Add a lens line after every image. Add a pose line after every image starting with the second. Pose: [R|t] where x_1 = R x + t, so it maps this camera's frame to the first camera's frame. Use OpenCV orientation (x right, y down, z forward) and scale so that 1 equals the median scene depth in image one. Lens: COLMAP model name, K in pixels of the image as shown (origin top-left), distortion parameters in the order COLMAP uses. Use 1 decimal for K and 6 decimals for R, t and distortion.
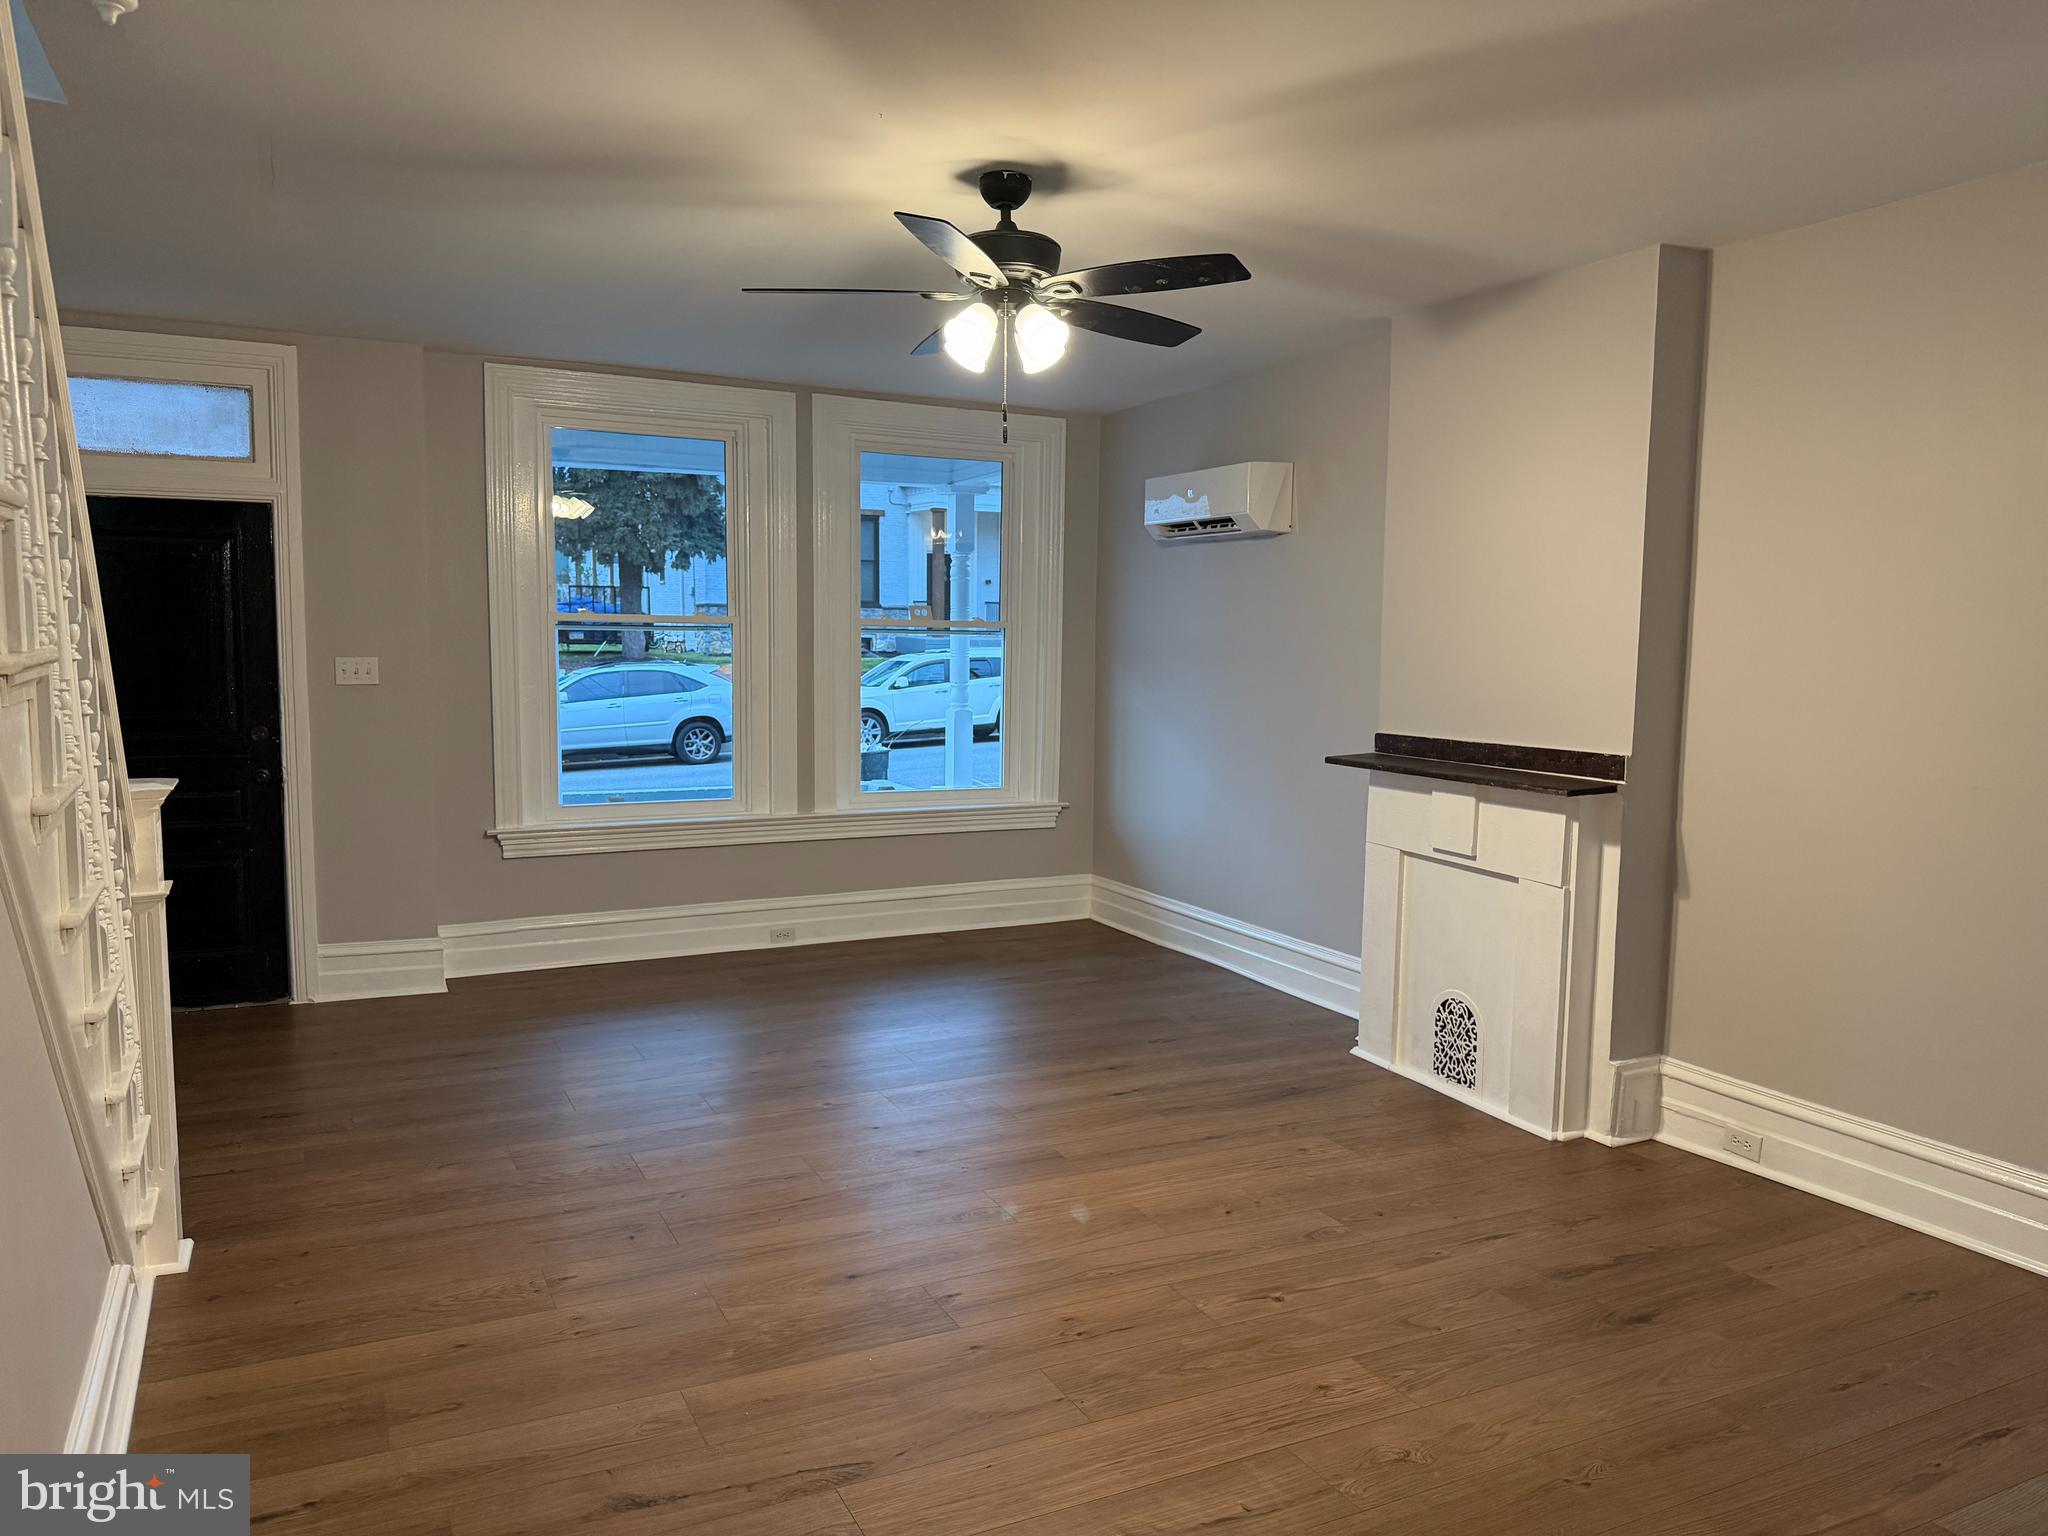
lens RADIAL K [[1449.7, 0, 1023.4], [0, 1449.7, 783.0], [0, 0, 1]] dist [0.075432, -0.107454]
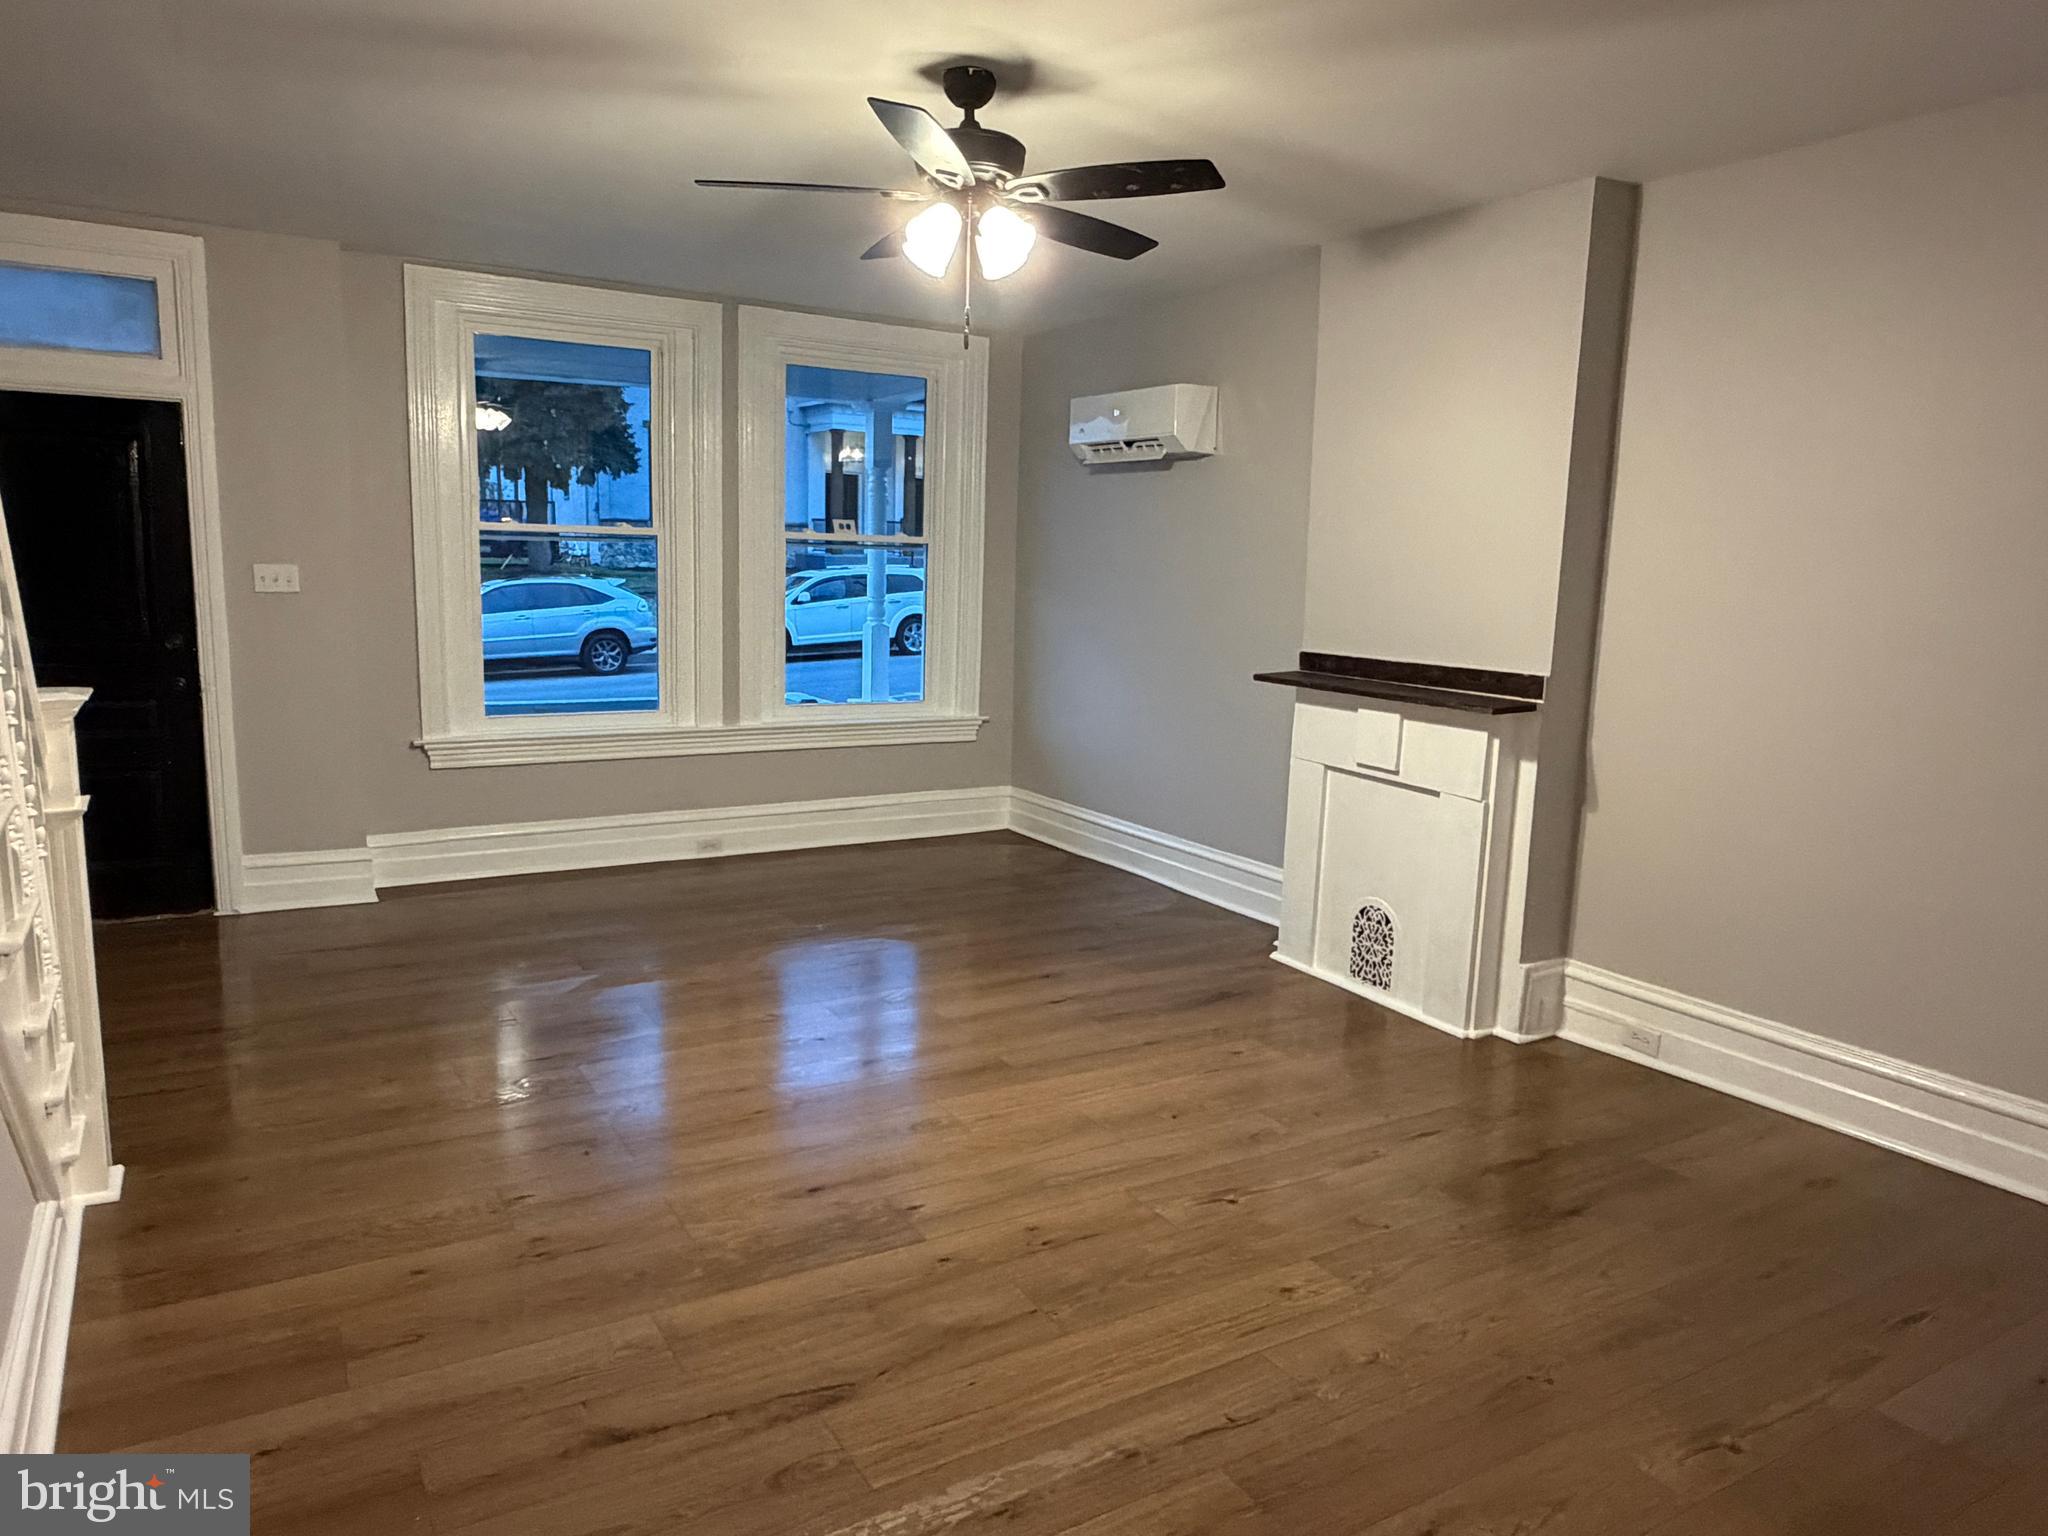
lens RADIAL K [[1356.7, 0, 1029.5], [0, 1356.7, 773.4], [0, 0, 1]] dist [0.000162, 0.001384]
pose [[0.996306, 0.002294, 0.085839, -0.039686], [-0.007215, 0.998345, 0.057061, -0.001770], [-0.085566, -0.057470, 0.994674, 0.061096]]
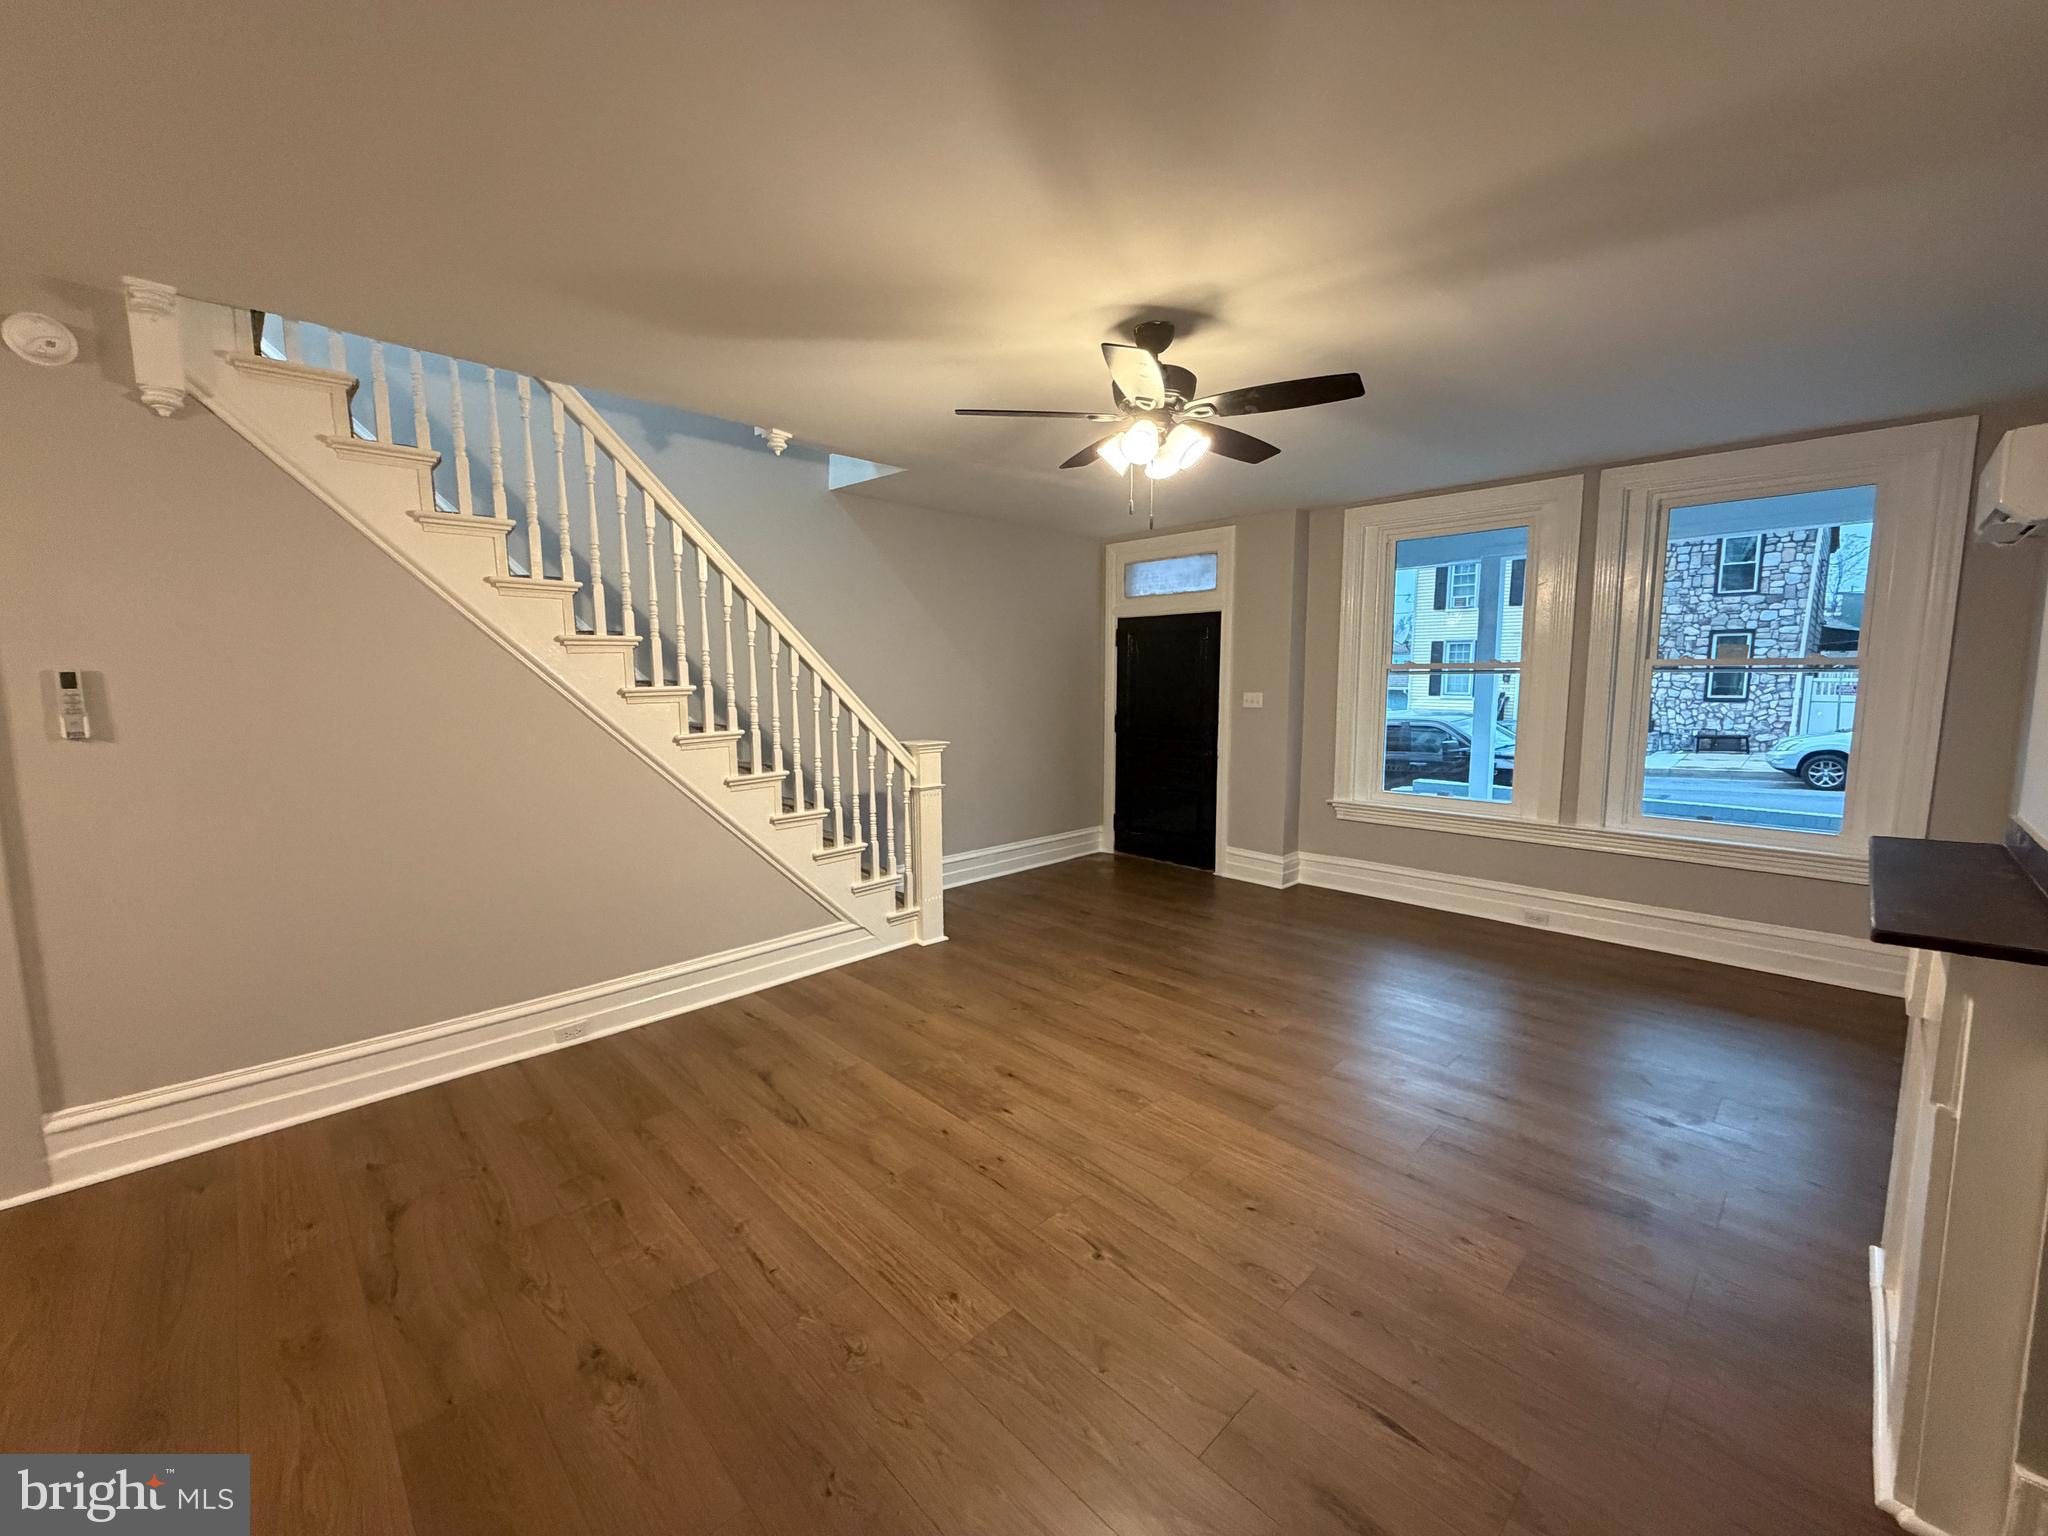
lens RADIAL K [[824.8, 0, 1024.0], [0, 824.8, 768.0], [0, 0, 1]] dist [0.001072, 0.000060]
pose [[0.297800, 0.095735, -0.949816, 0.567116], [-0.091224, 0.993259, 0.071512, -0.052657], [0.950260, 0.065350, 0.304526, 0.559167]]
